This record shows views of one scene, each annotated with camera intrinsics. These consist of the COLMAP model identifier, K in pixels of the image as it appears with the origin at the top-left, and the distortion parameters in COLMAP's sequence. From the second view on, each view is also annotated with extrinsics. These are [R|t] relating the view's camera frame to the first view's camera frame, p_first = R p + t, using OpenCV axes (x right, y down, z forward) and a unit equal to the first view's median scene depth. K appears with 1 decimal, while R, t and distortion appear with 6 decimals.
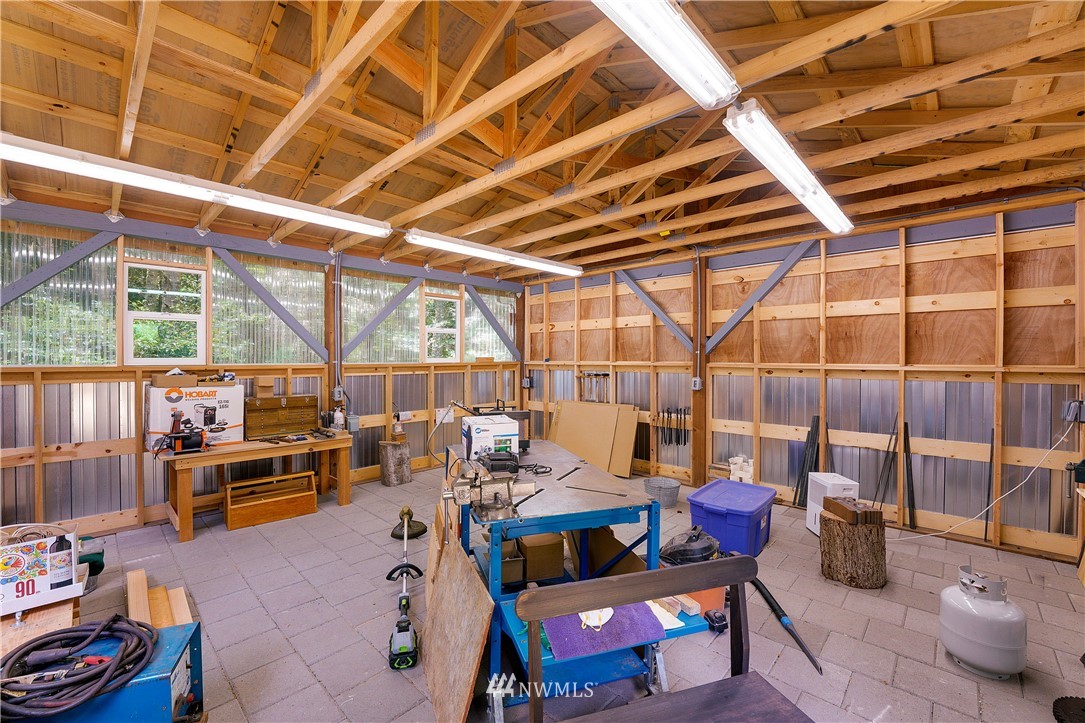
lens RADIAL K [[447.3, 0, 541.5], [0, 447.3, 367.1], [0, 0, 1]] dist [-0.025559, 0.000023]
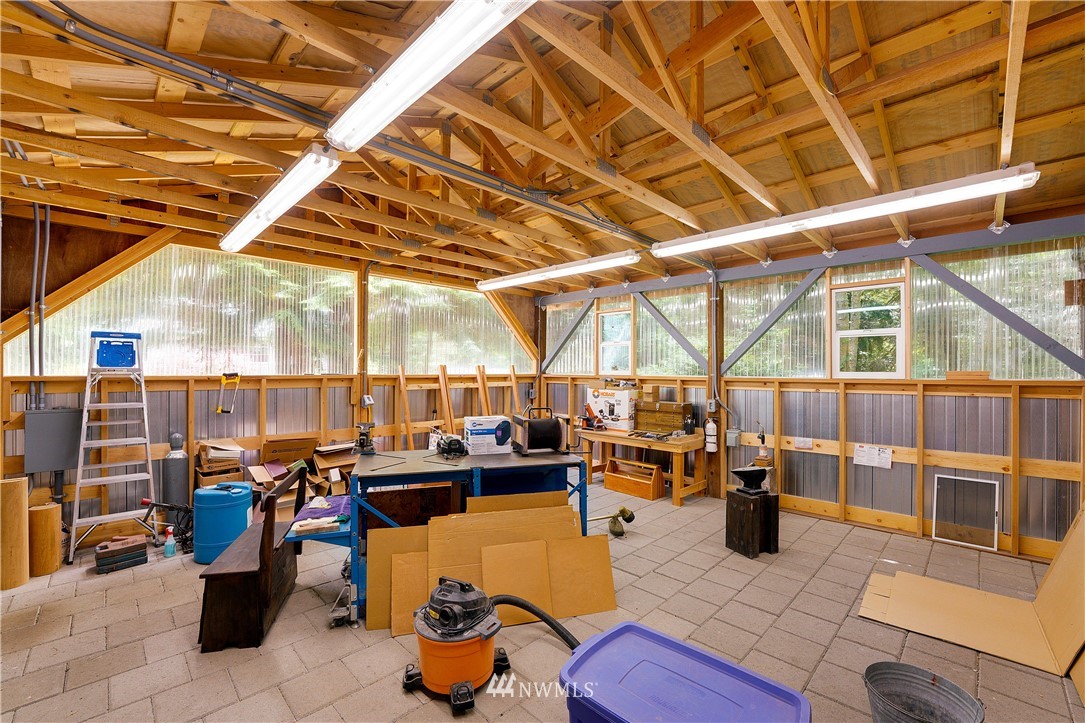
lens RADIAL K [[447.3, 0, 541.5], [0, 447.3, 367.1], [0, 0, 1]] dist [-0.025559, 0.000023]
pose [[-0.027200, -0.010112, -0.999579, 0.663673], [-0.023457, 0.999680, -0.009474, -0.011002], [0.999355, 0.023190, -0.027428, 0.694435]]
